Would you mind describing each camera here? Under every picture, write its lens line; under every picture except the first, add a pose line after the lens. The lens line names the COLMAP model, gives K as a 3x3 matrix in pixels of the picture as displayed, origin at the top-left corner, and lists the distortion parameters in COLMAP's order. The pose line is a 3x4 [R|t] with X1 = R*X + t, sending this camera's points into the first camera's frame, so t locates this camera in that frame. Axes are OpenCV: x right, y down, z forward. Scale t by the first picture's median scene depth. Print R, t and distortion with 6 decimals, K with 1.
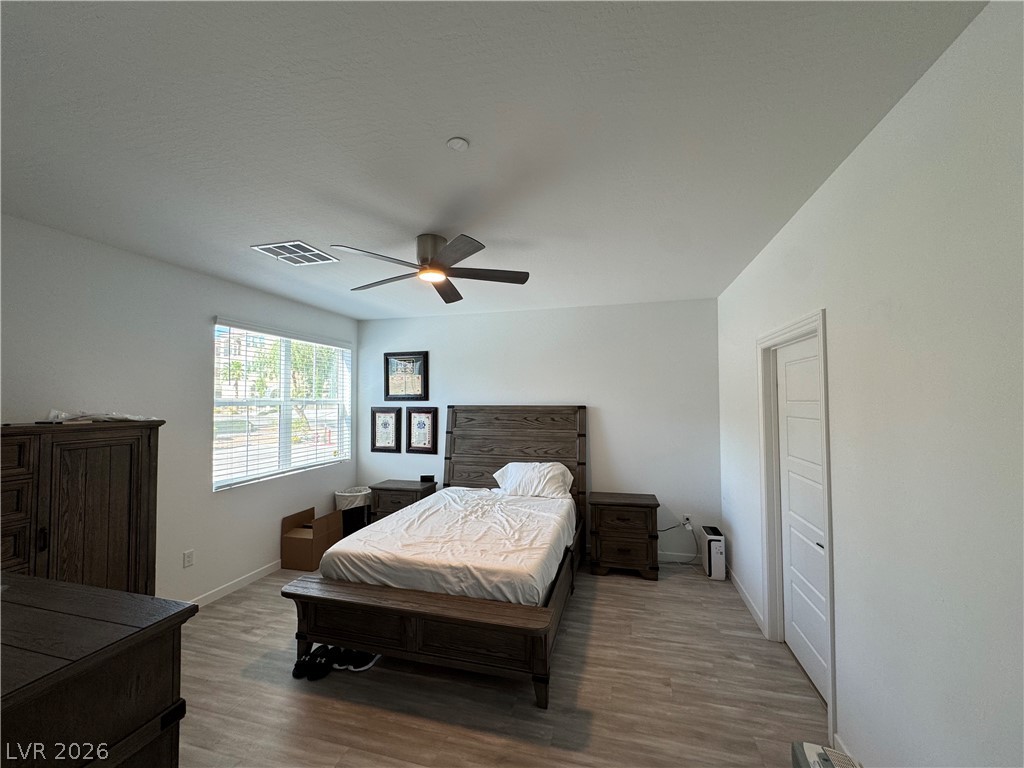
lens RADIAL K [[409.1, 0, 512.6], [0, 409.1, 384.3], [0, 0, 1]] dist [-0.000859, -0.000226]
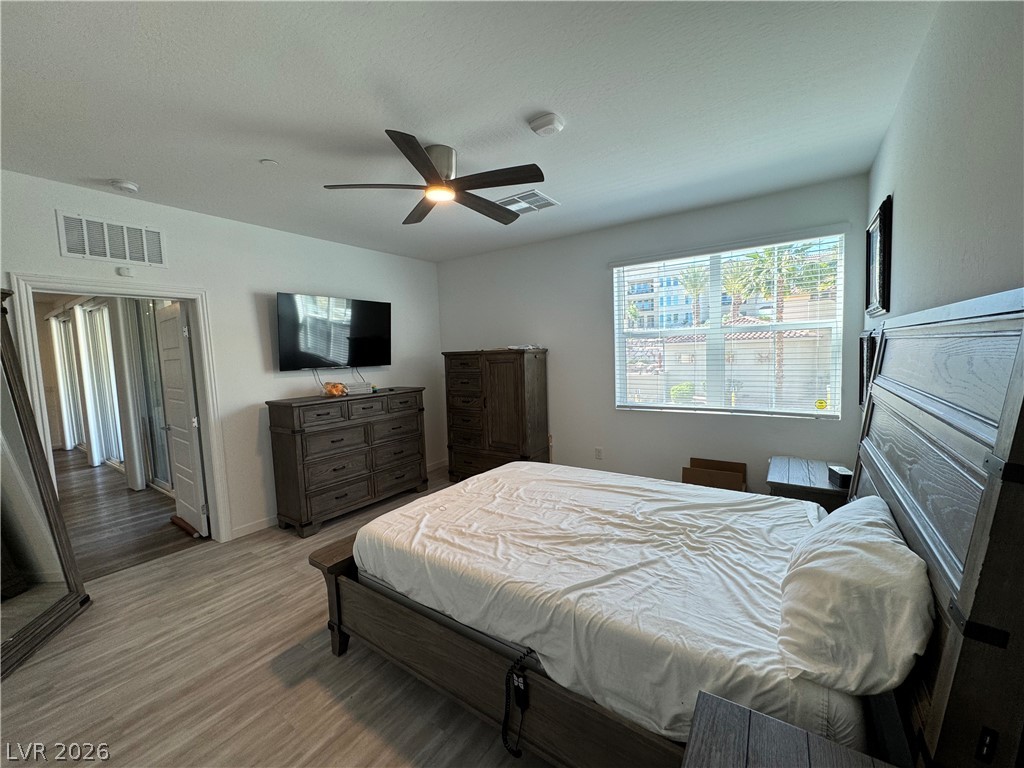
lens RADIAL K [[409.1, 0, 512.6], [0, 409.1, 384.3], [0, 0, 1]] dist [-0.000859, -0.000226]
pose [[-0.343636, 0.087696, -0.934999, 0.568082], [0.072017, 0.995159, 0.066871, 0.096532], [0.936338, -0.044357, -0.348288, 1.276788]]
